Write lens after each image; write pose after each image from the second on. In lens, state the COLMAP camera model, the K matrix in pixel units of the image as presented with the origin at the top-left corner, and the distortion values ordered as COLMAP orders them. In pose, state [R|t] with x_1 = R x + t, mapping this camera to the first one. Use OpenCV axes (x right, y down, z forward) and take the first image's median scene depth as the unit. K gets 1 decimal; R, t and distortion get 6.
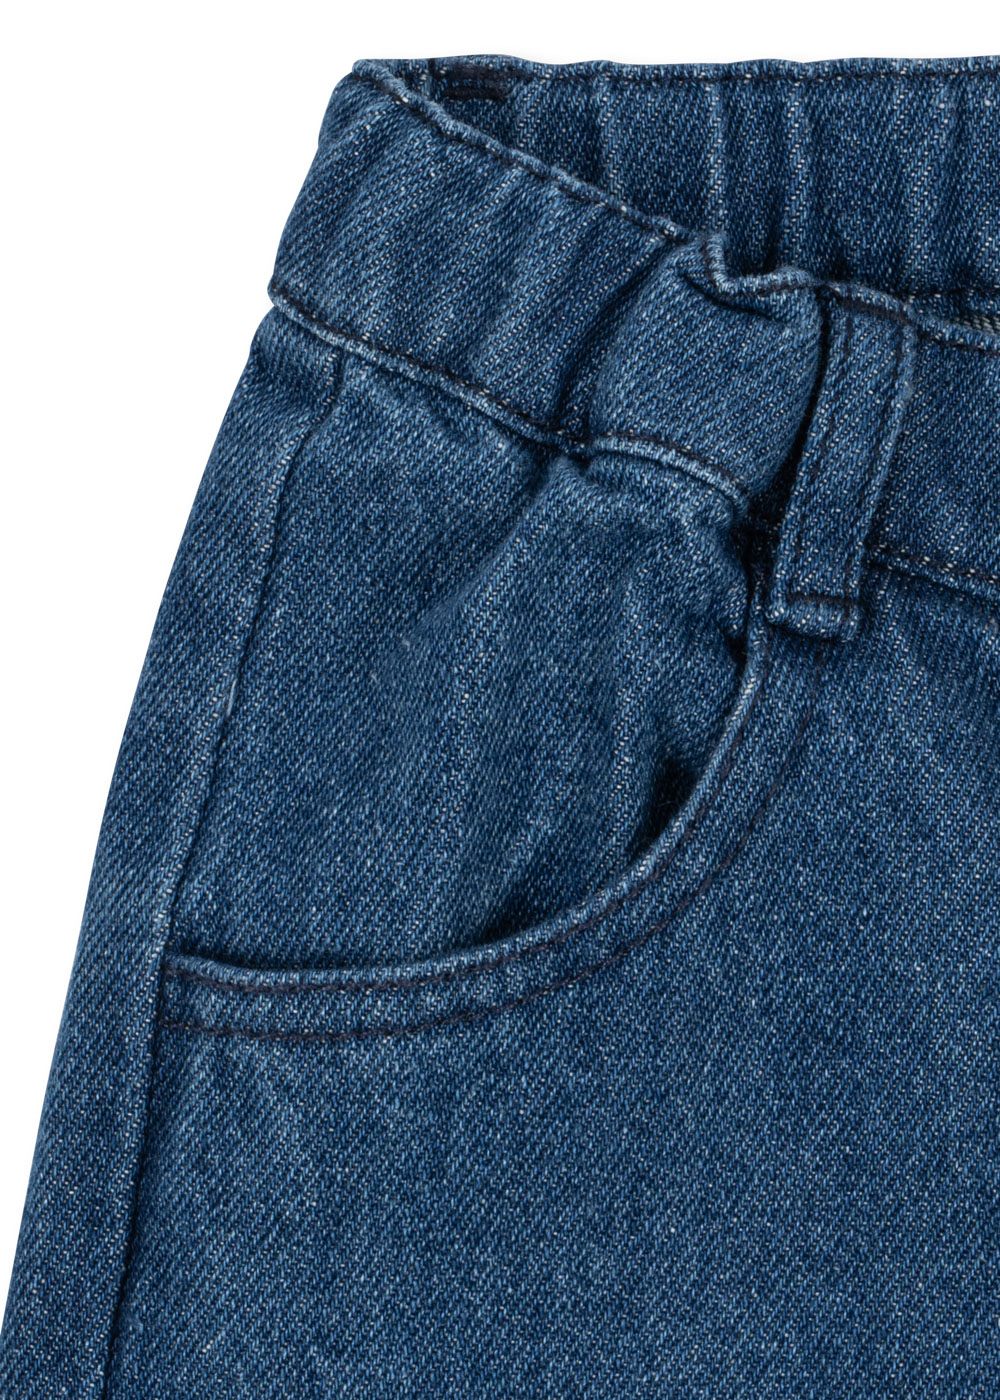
lens RADIAL K [[4423.0, 0, 500.1], [0, 4423.0, 700.2], [0, 0, 1]] dist [-0.155207, 0.000000]
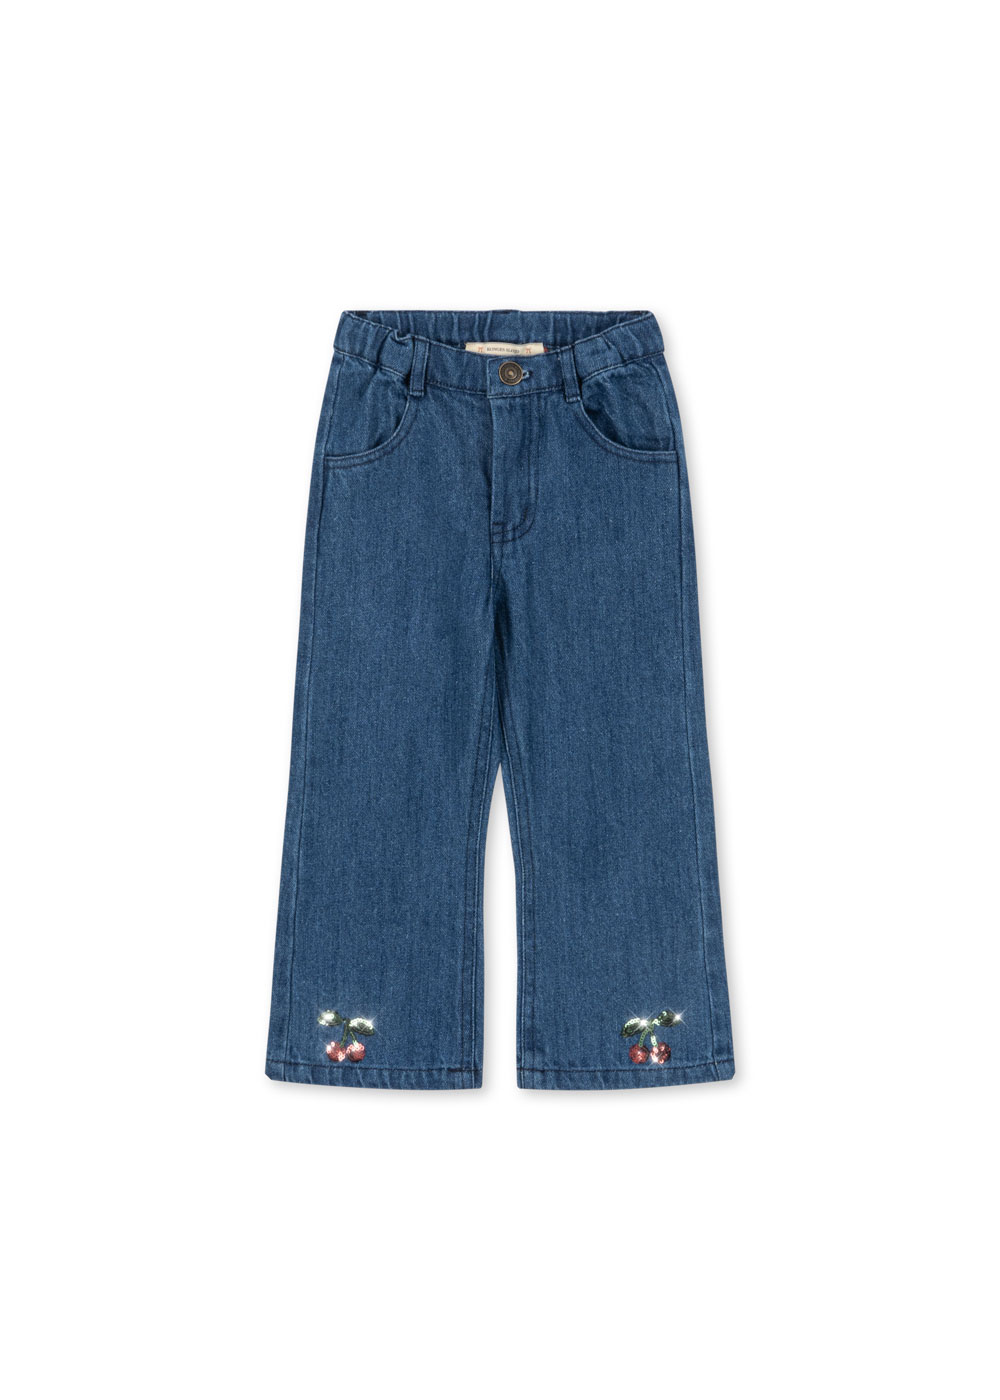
lens RADIAL K [[1171.1, 0, 498.9], [0, 1171.1, 696.2], [0, 0, 1]] dist [0.000288, 0.000328]
pose [[0.996685, -0.053690, 0.061133, 0.059214], [0.045212, 0.990154, 0.132479, 0.200411], [-0.067644, -0.129276, 0.989299, -0.812224]]
